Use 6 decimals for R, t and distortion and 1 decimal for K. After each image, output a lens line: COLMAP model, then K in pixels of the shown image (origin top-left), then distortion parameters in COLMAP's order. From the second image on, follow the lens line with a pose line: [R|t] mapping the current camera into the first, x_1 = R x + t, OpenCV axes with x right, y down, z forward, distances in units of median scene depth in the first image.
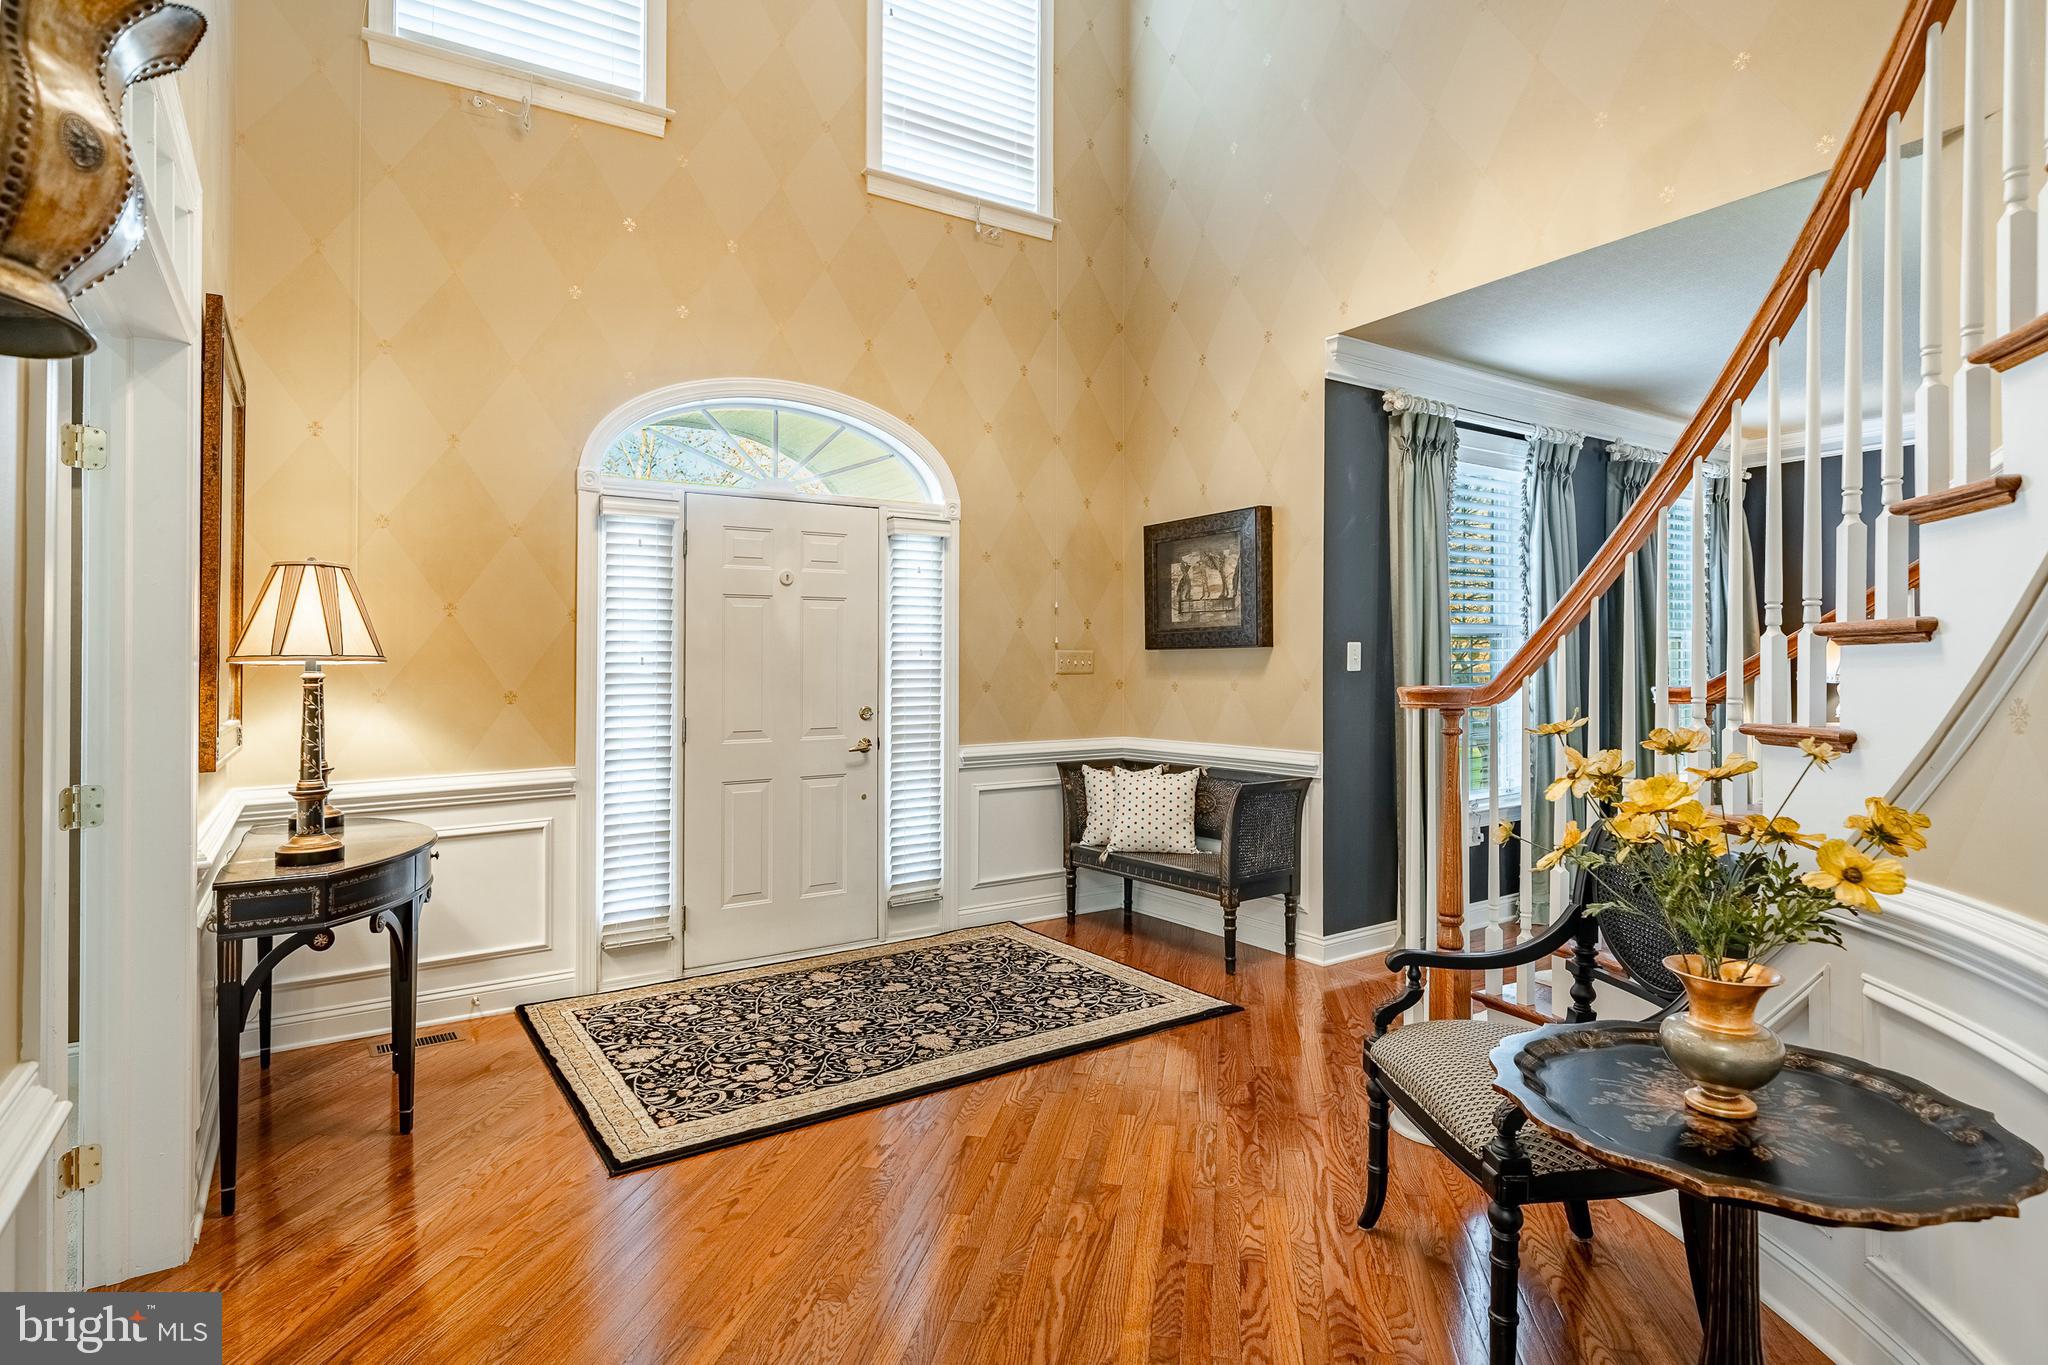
lens RADIAL K [[1042.1, 0, 1003.4], [0, 1042.1, 670.7], [0, 0, 1]] dist [0.003714, 0.000100]
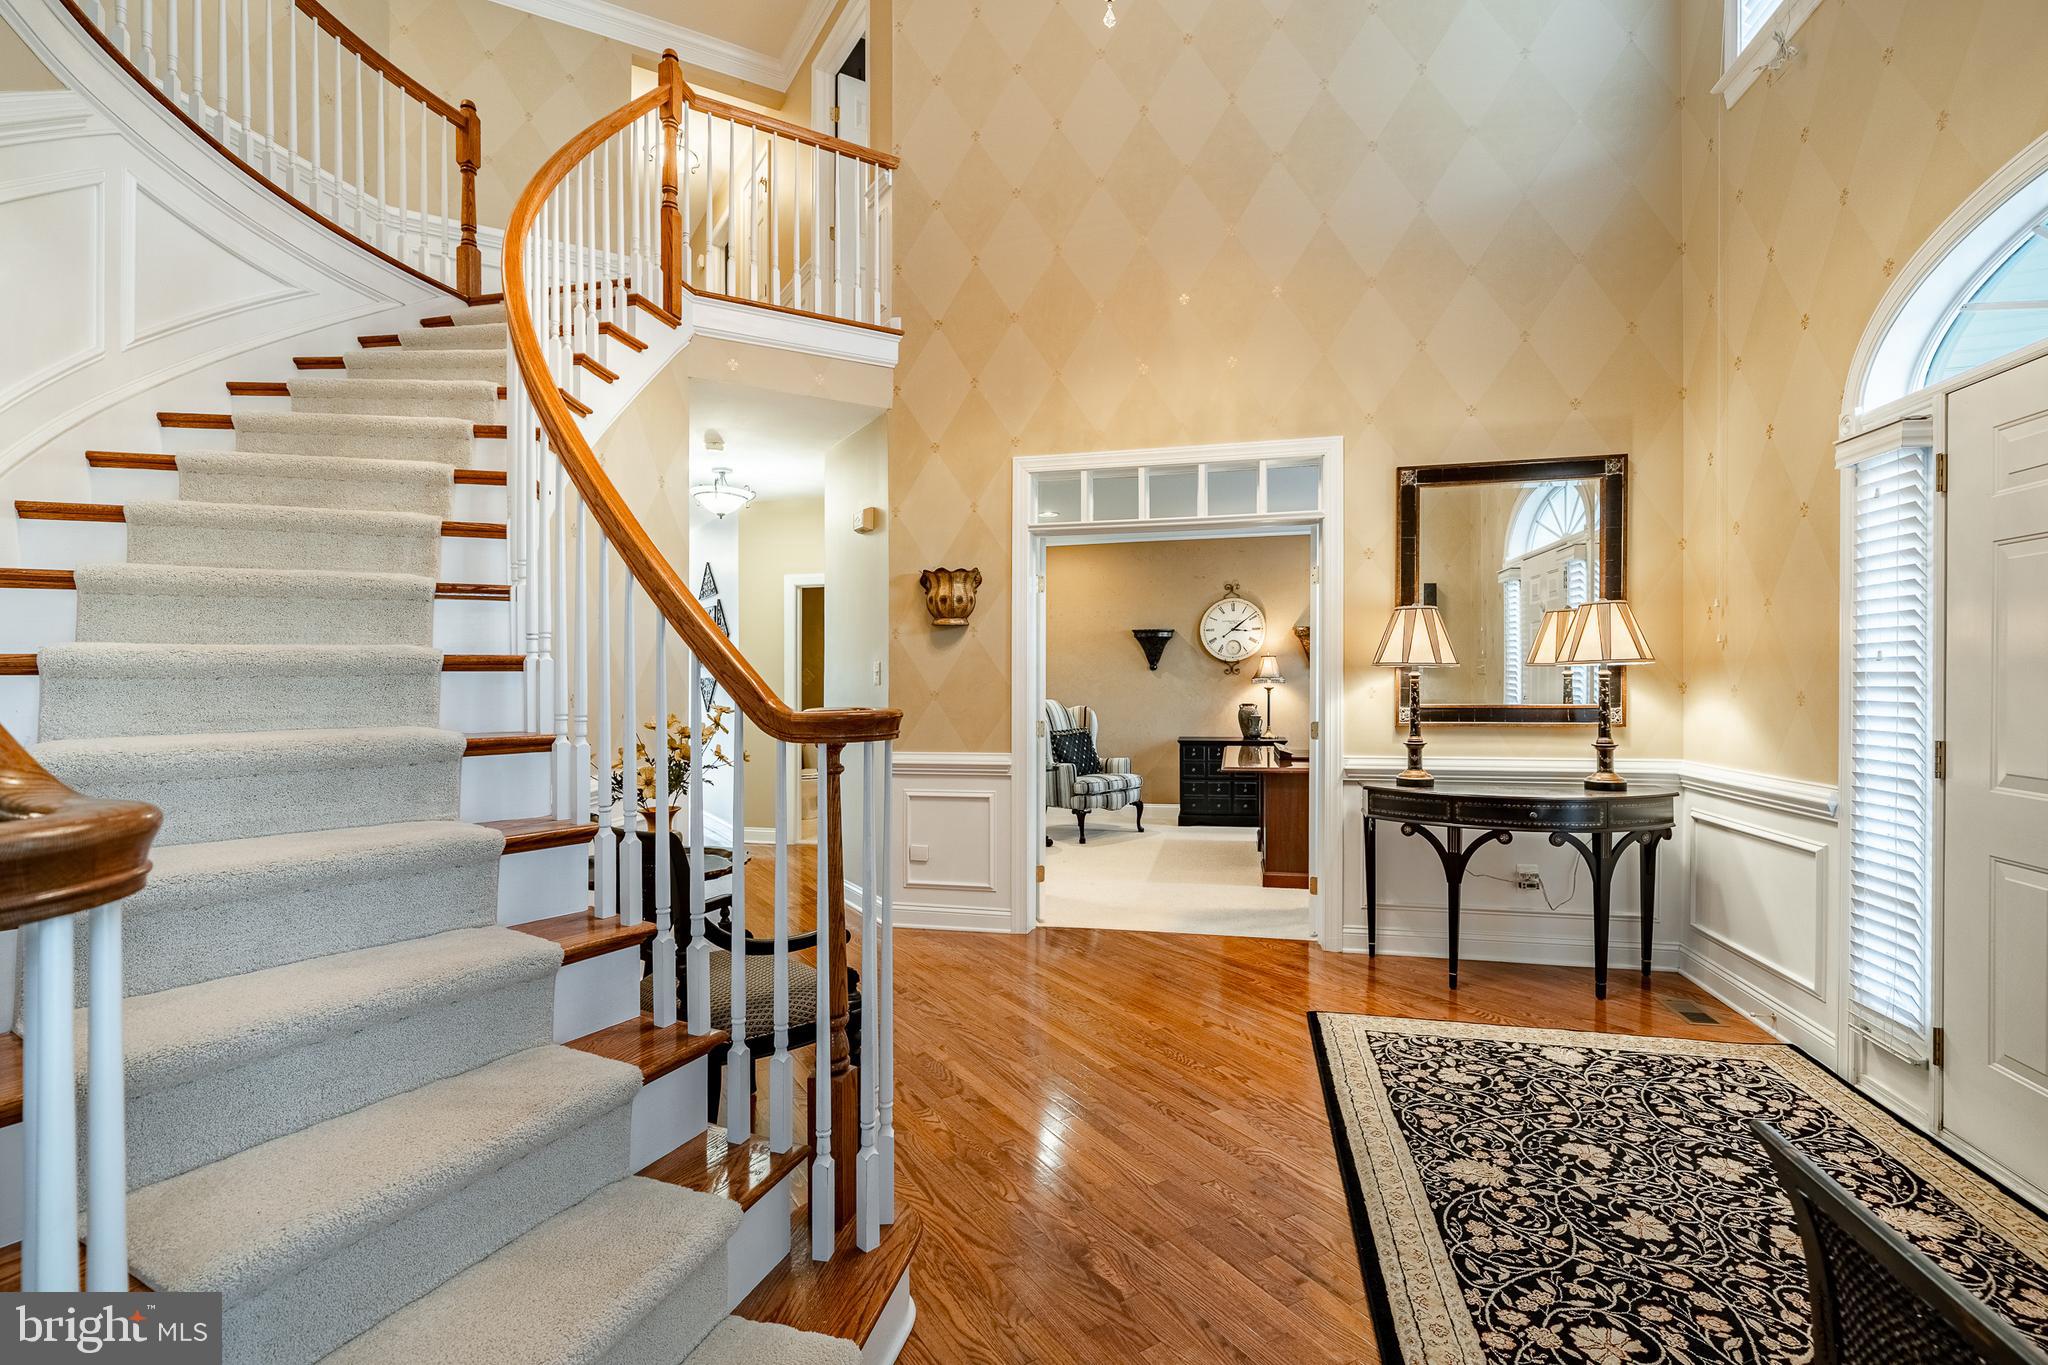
lens RADIAL K [[913.4, 0, 1005.3], [0, 913.4, 693.7], [0, 0, 1]] dist [0.002112, 0.000173]
pose [[-0.735188, 0.020731, -0.677547, 0.533905], [0.012176, 0.999775, 0.017379, 0.000780], [0.677754, 0.004526, -0.735274, 1.089119]]
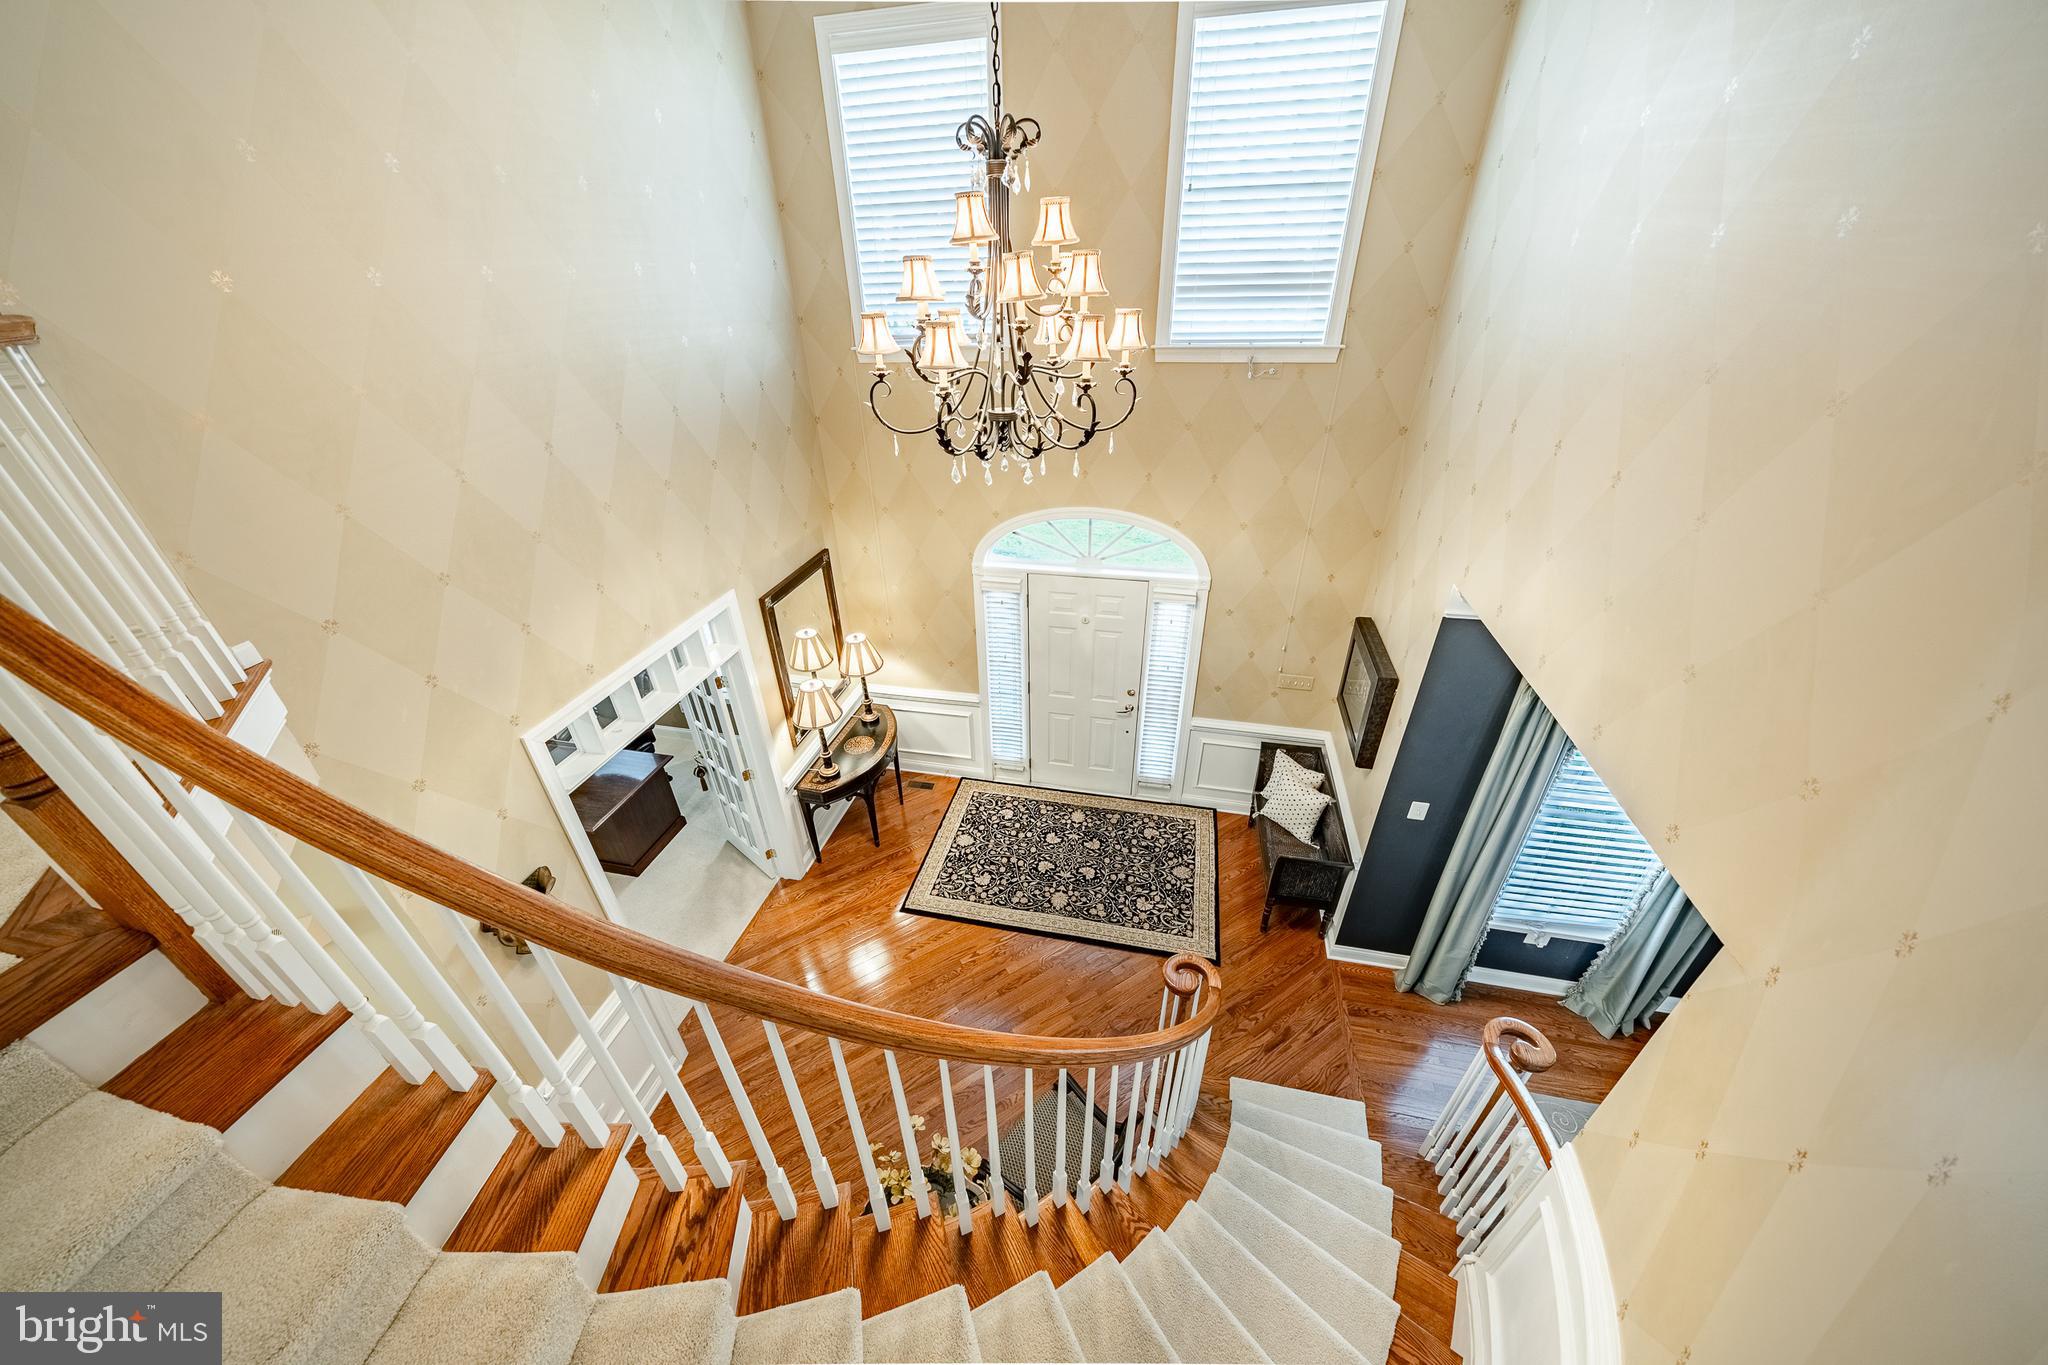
lens RADIAL K [[704.8, 0, 1019.3], [0, 704.8, 691.9], [0, 0, 1]] dist [0.000103, -0.000024]
pose [[0.692255, 0.372354, -0.618171, 0.537356], [0.022806, 0.844889, 0.534456, -0.685697], [0.721293, -0.384078, 0.576386, 0.232620]]
